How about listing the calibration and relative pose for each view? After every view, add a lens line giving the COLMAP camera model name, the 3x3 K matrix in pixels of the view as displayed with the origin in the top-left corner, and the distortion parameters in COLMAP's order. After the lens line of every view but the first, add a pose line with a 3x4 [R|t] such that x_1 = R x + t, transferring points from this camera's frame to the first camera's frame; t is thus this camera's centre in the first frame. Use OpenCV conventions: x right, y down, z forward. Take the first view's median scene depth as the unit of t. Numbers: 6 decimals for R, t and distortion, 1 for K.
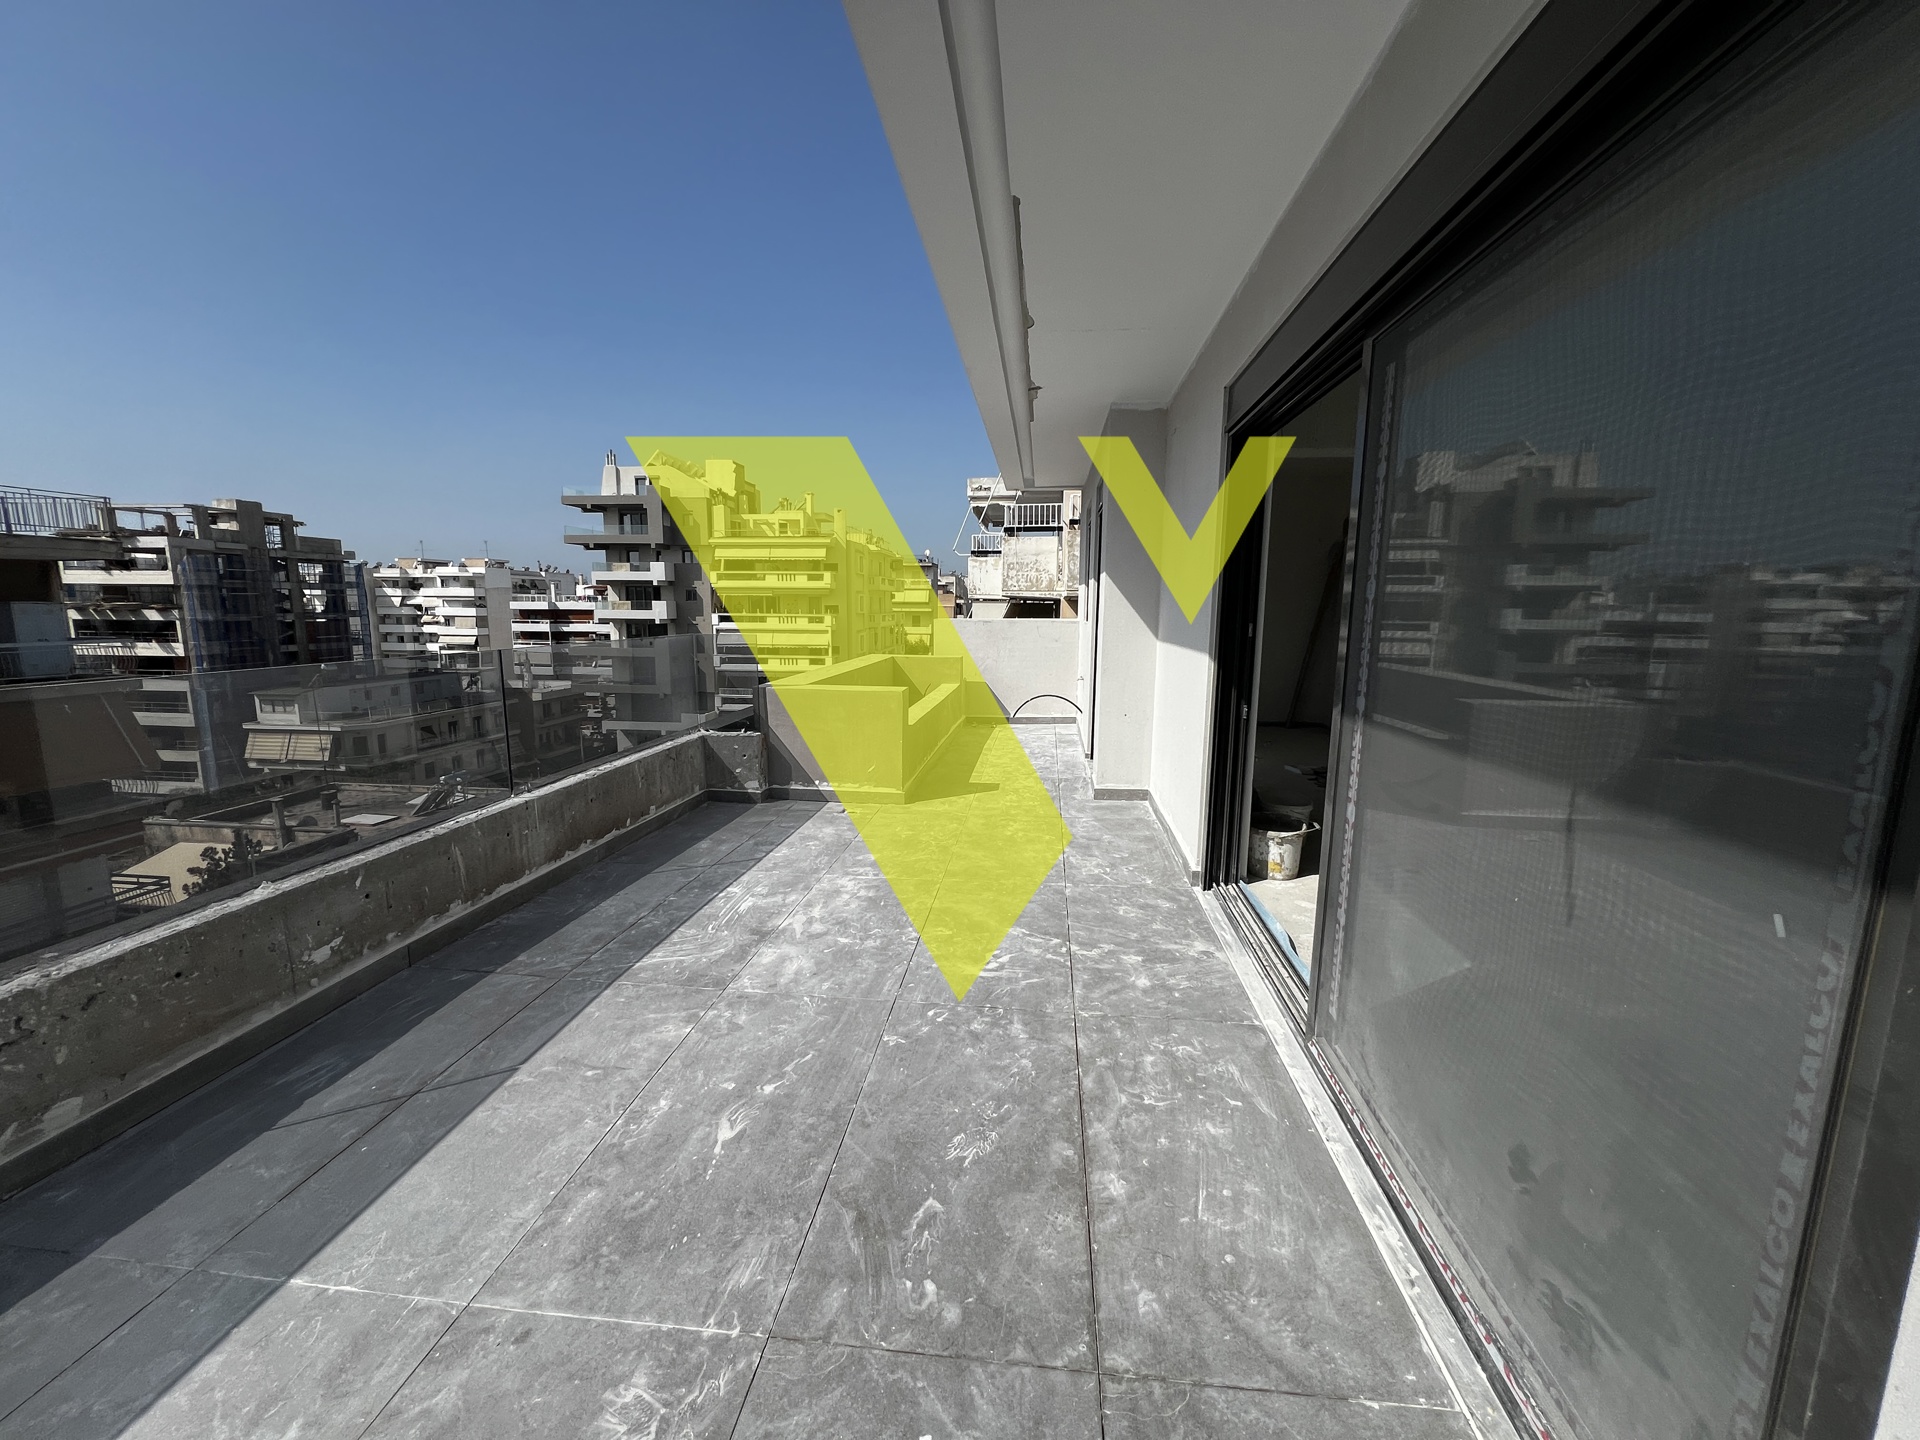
lens RADIAL K [[767.7, 0, 959.4], [0, 767.7, 725.4], [0, 0, 1]] dist [-0.003577, 0.000709]
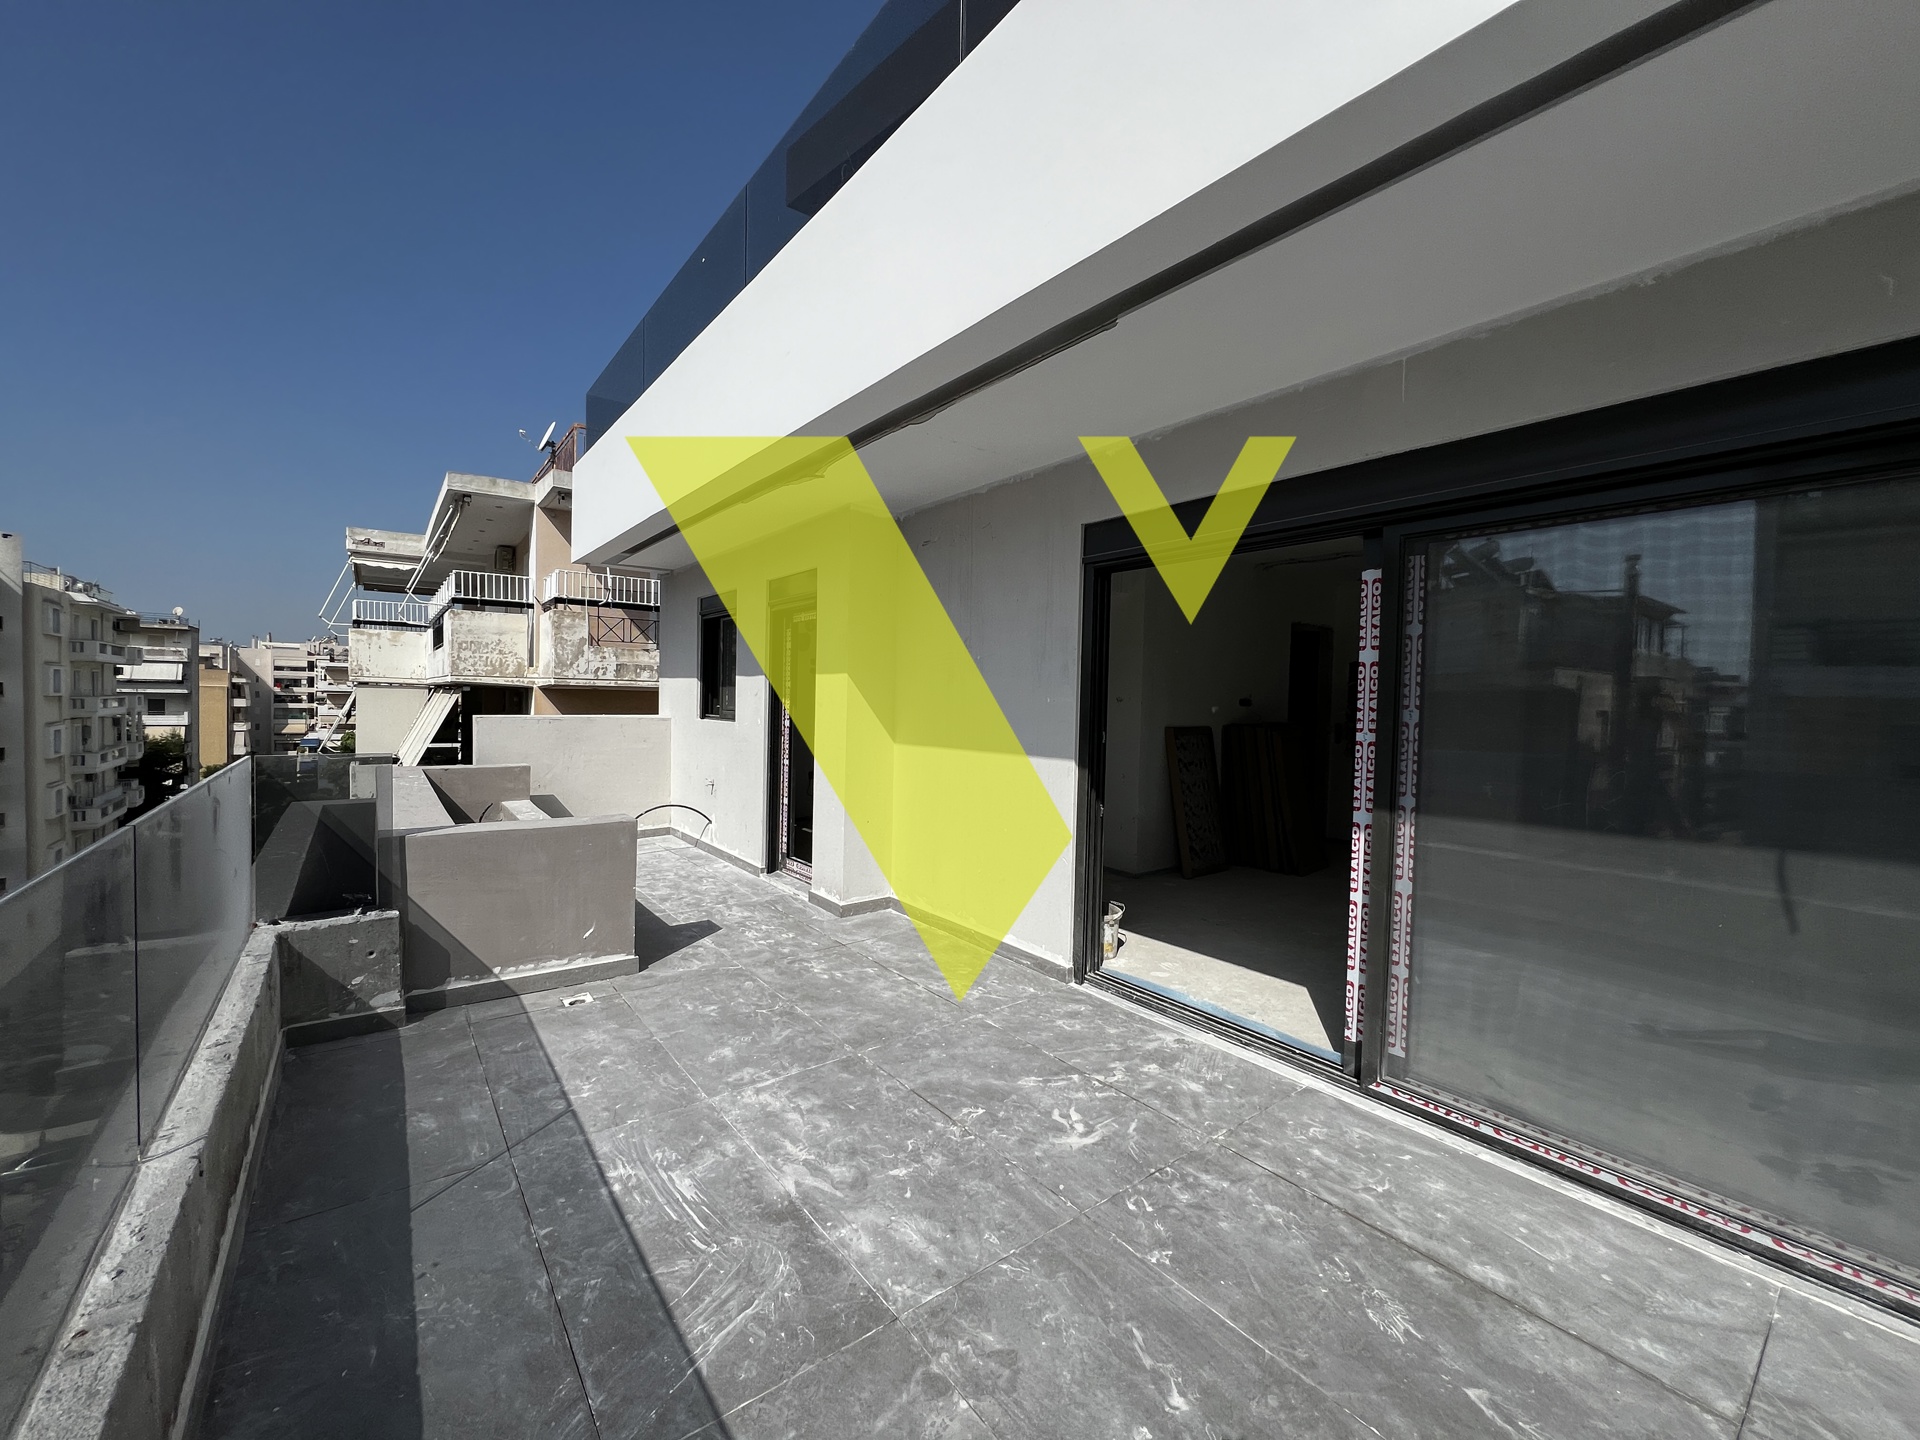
lens RADIAL K [[767.7, 0, 962.1], [0, 767.7, 721.9], [0, 0, 1]] dist [-0.003577, 0.000709]
pose [[0.716430, -0.011478, 0.697564, -0.521096], [0.091895, 0.992706, -0.078045, -0.073737], [-0.691580, 0.120017, 0.712259, 0.320579]]
